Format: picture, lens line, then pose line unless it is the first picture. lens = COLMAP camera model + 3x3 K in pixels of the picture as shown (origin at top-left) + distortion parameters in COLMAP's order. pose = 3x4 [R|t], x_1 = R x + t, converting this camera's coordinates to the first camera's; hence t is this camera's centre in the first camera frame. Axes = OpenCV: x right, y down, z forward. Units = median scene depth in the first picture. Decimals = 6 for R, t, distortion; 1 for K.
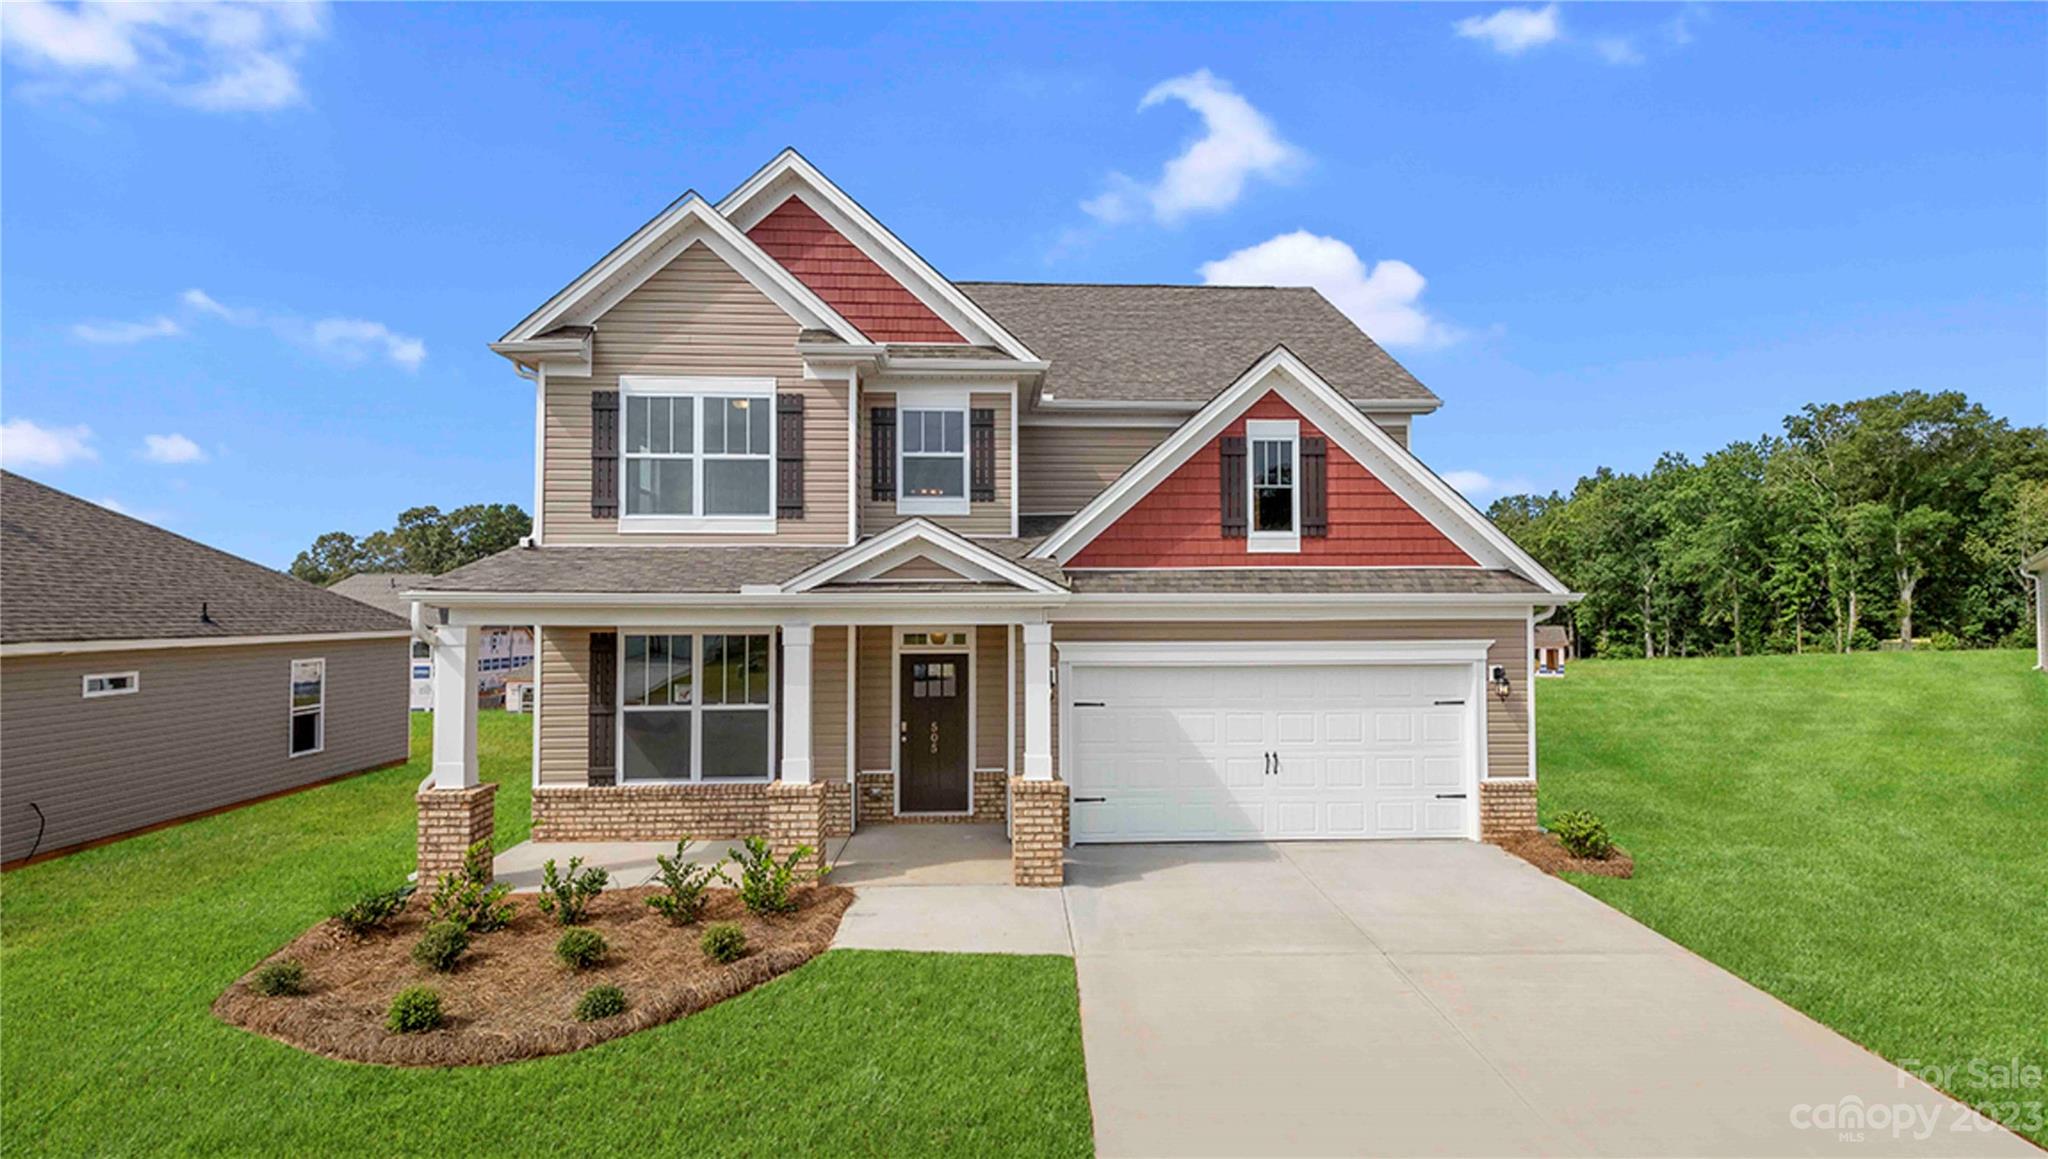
lens RADIAL K [[971.4, 0, 1031.8], [0, 971.4, 582.5], [0, 0, 1]] dist [0.002721, -0.003456]
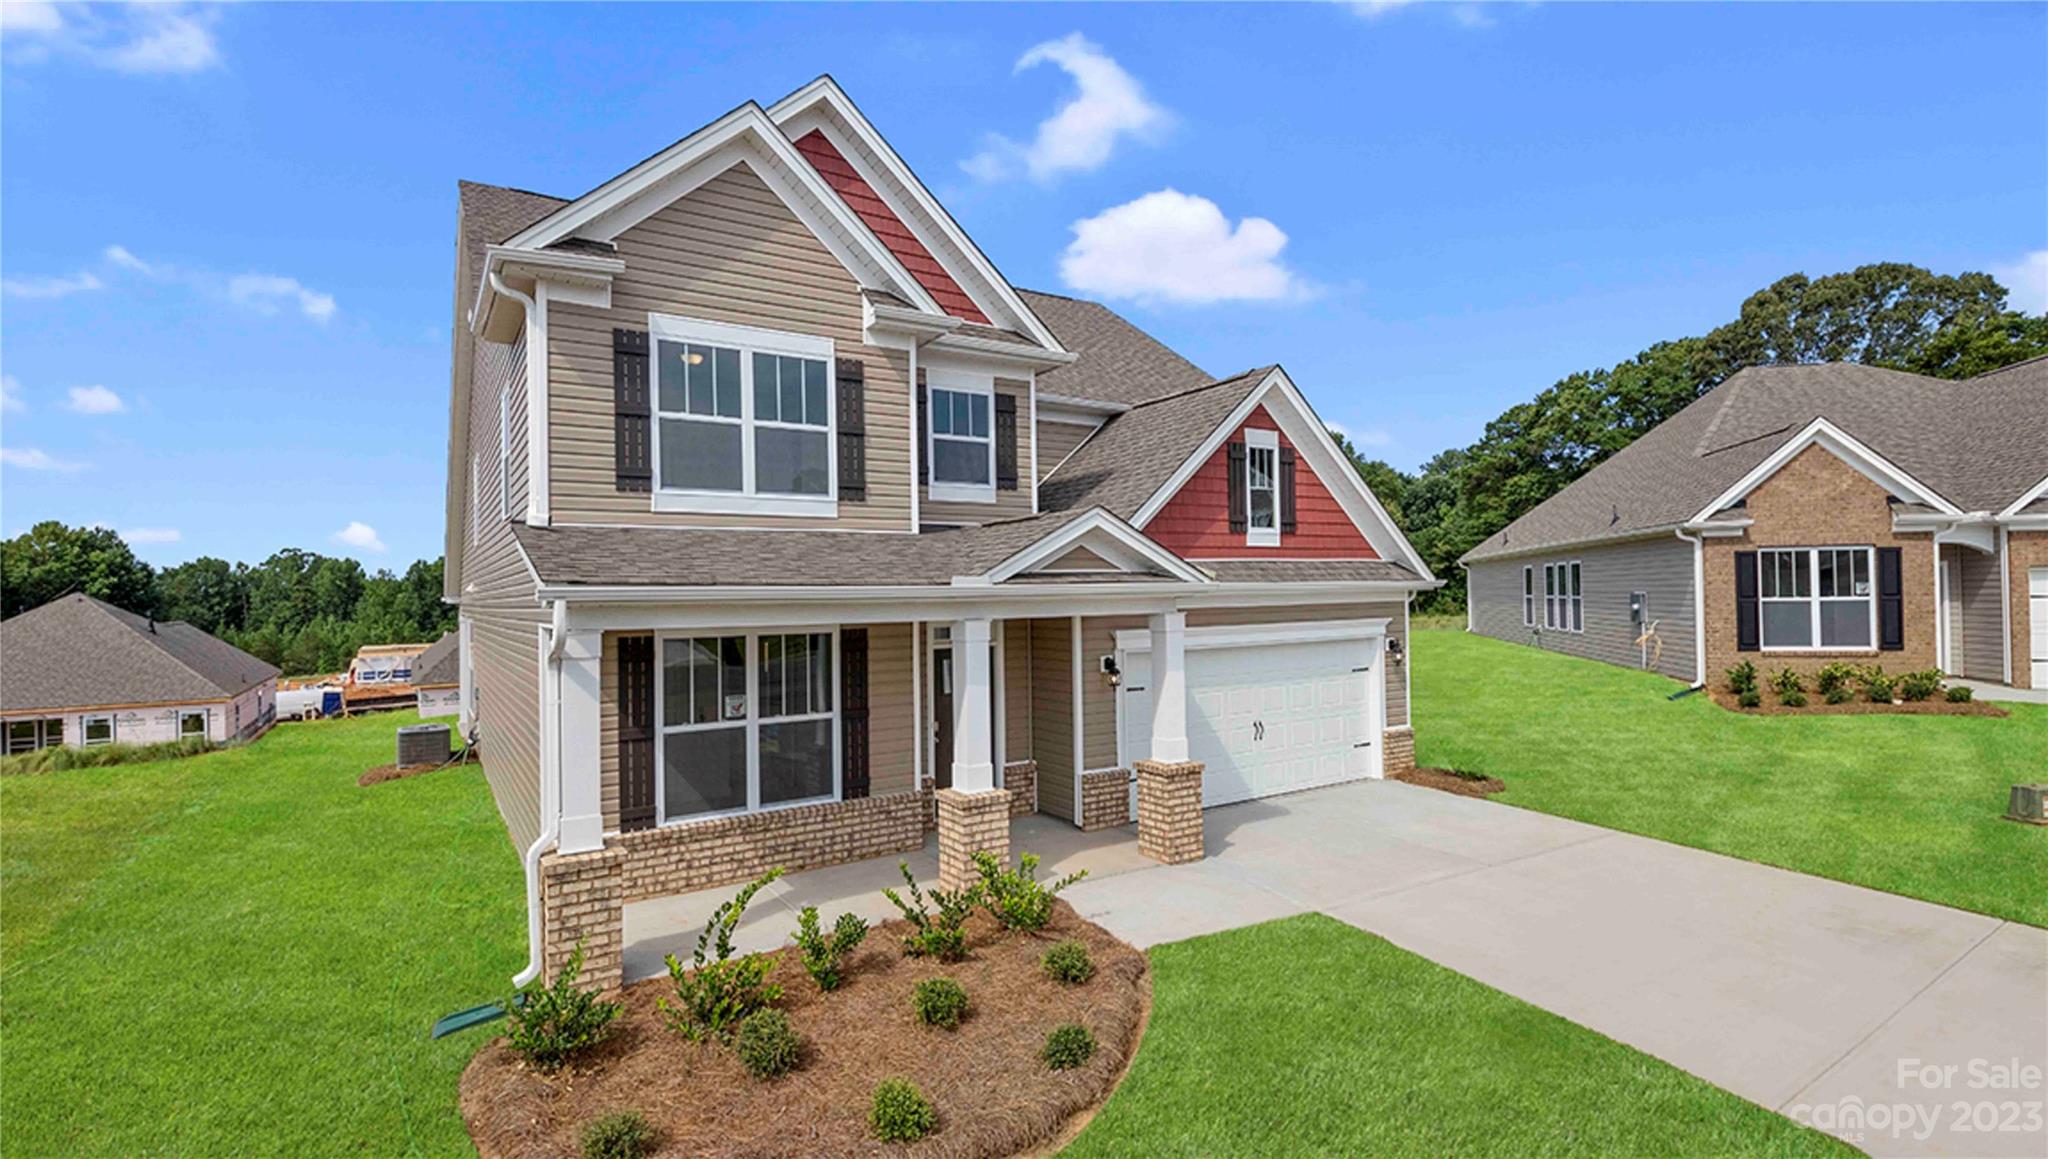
lens RADIAL K [[971.4, 0, 1037.3], [0, 971.4, 583.9], [0, 0, 1]] dist [0.002721, -0.003456]
pose [[0.859787, -0.006808, 0.510607, -0.560290], [0.000252, 0.999917, 0.012908, -0.001501], [-0.510652, -0.010969, 0.859717, 0.153724]]
